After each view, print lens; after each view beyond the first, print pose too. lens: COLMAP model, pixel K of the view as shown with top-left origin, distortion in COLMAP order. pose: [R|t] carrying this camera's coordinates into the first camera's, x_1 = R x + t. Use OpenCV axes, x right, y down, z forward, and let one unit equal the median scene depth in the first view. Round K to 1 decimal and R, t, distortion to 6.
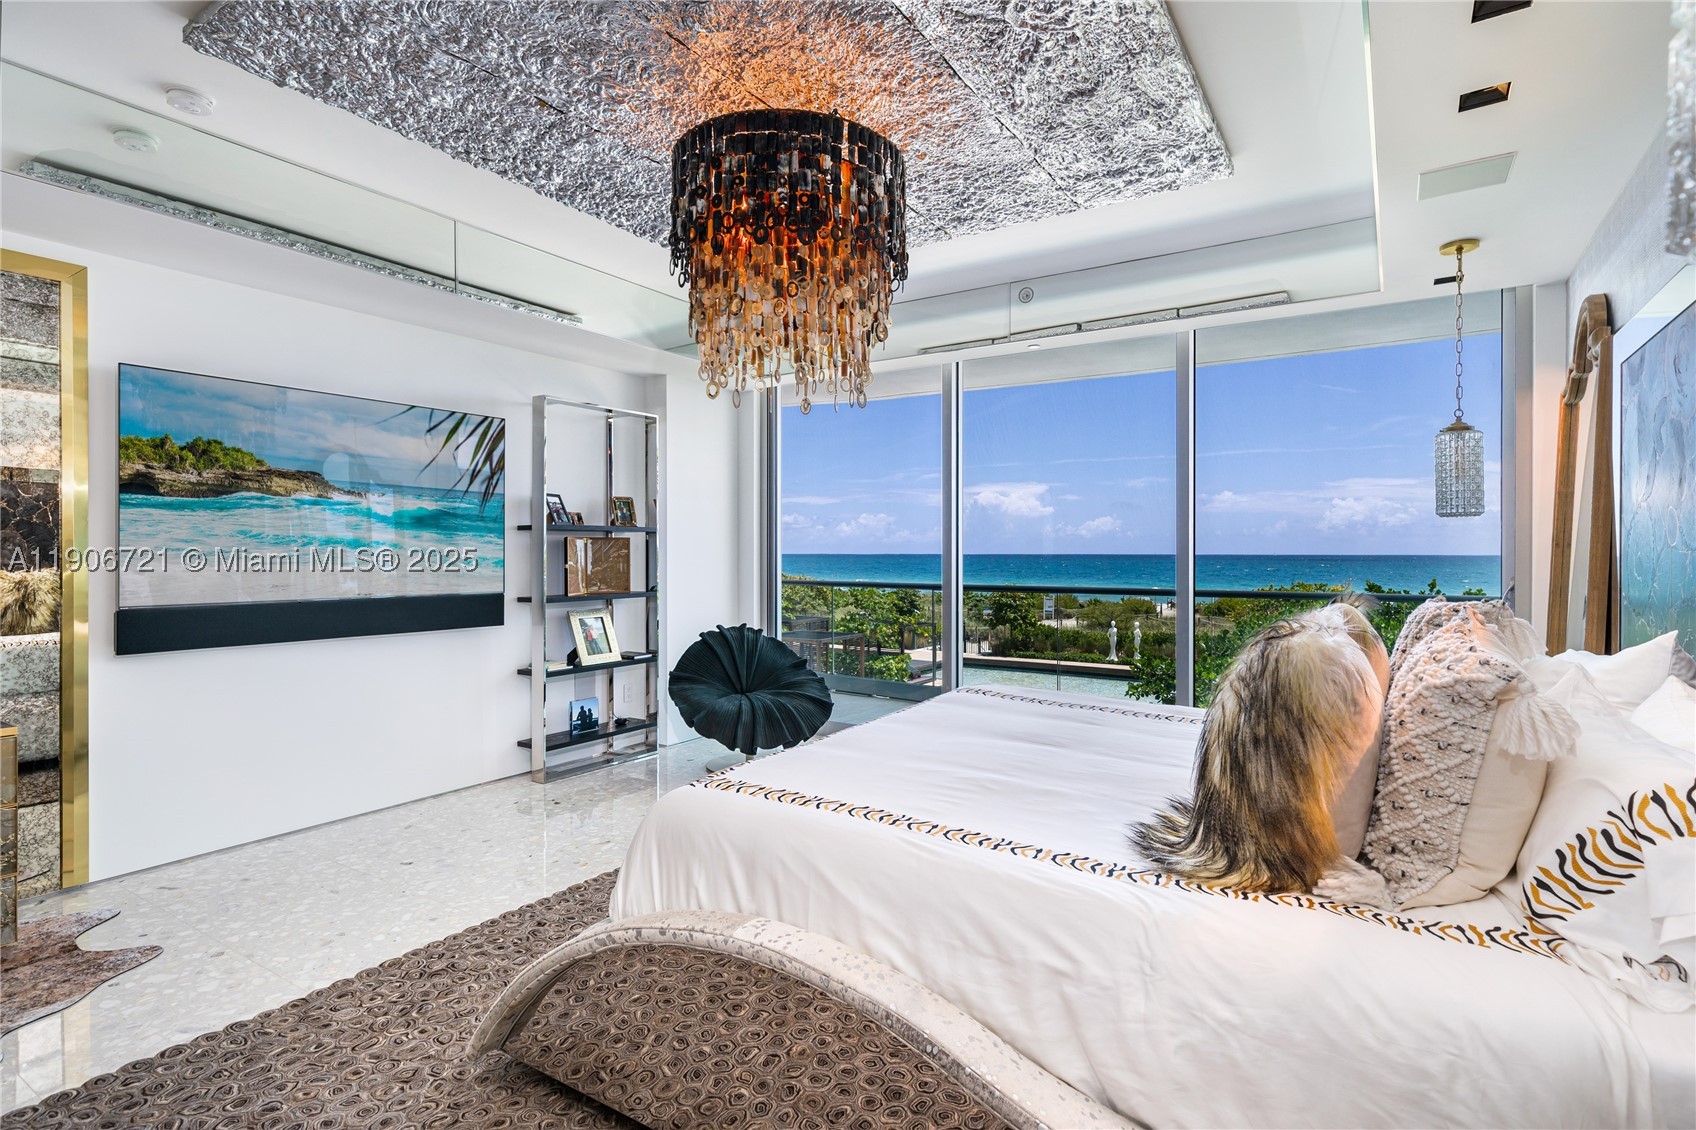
lens RADIAL K [[871.5, 0, 848.5], [0, 871.5, 560.5], [0, 0, 1]] dist [0.012942, -0.002808]
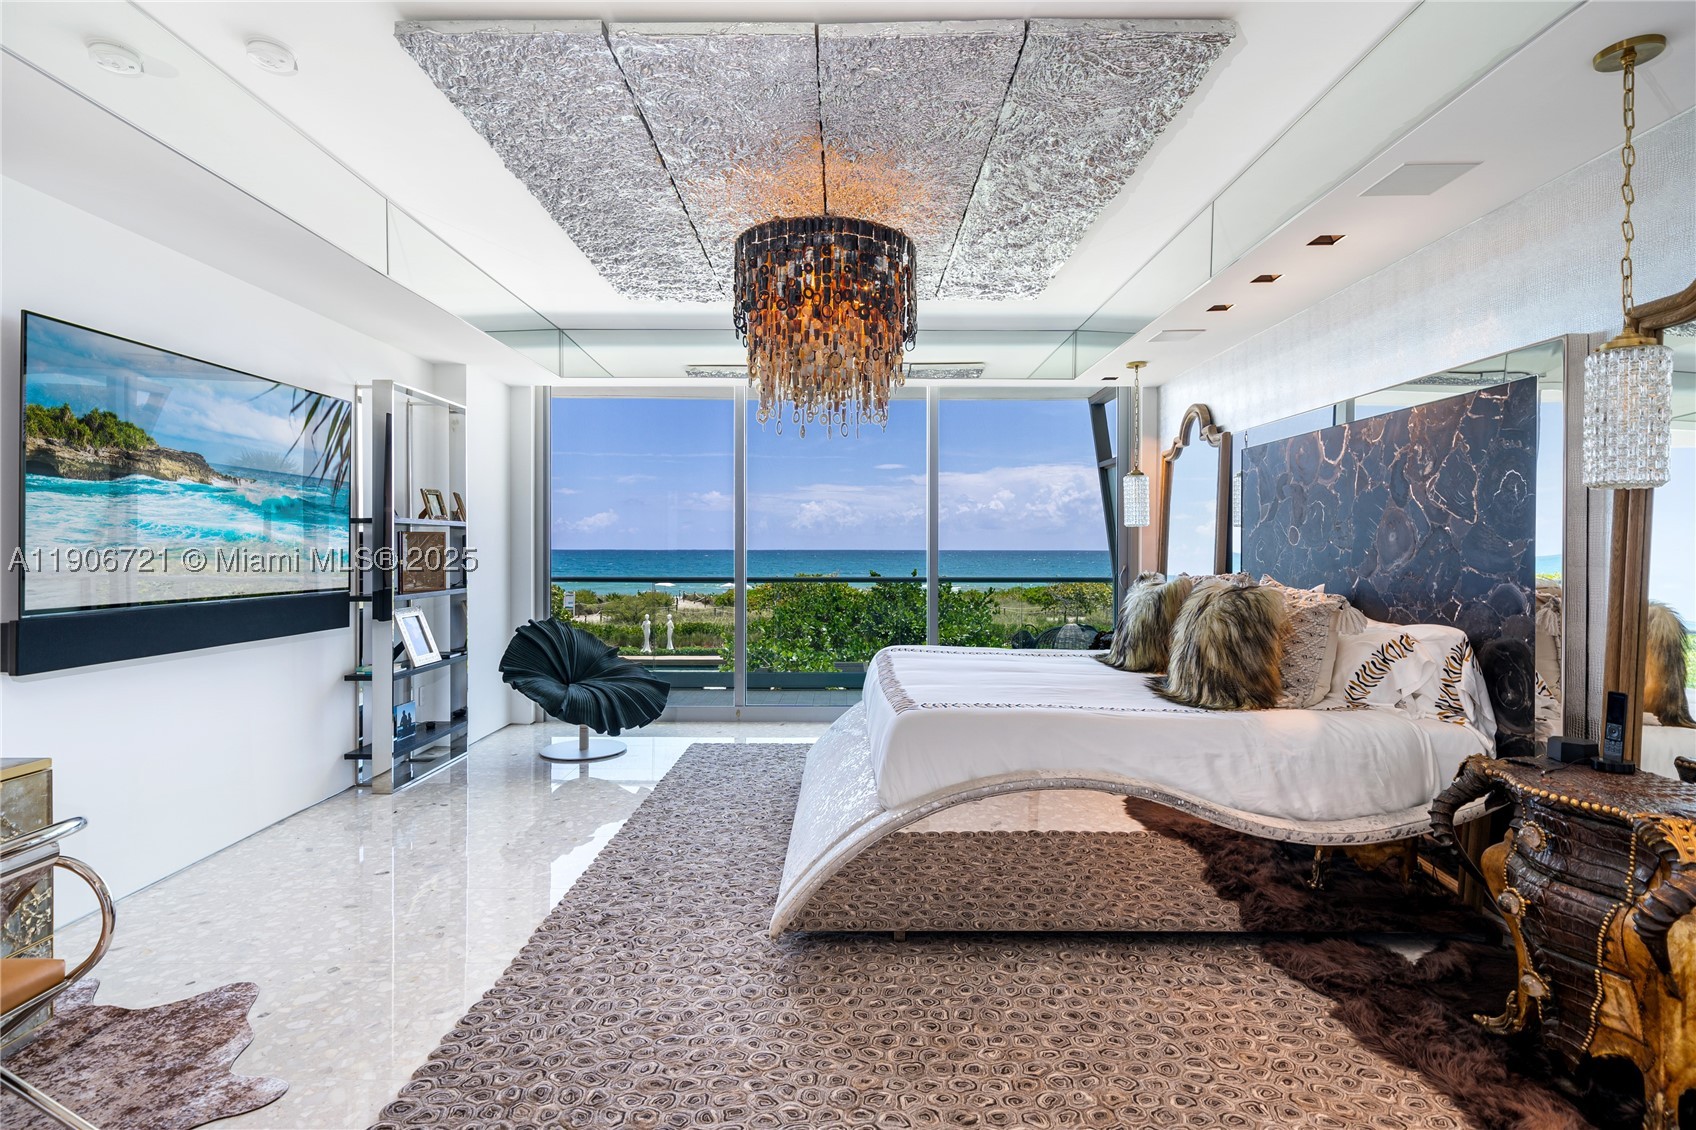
lens RADIAL K [[871.5, 0, 853.0], [0, 871.5, 527.9], [0, 0, 1]] dist [0.012942, -0.002808]
pose [[0.841240, 0.010659, 0.540557, -0.542629], [0.006845, 0.999516, -0.030362, 0.003386], [-0.540619, 0.029241, 0.840759, -0.080704]]
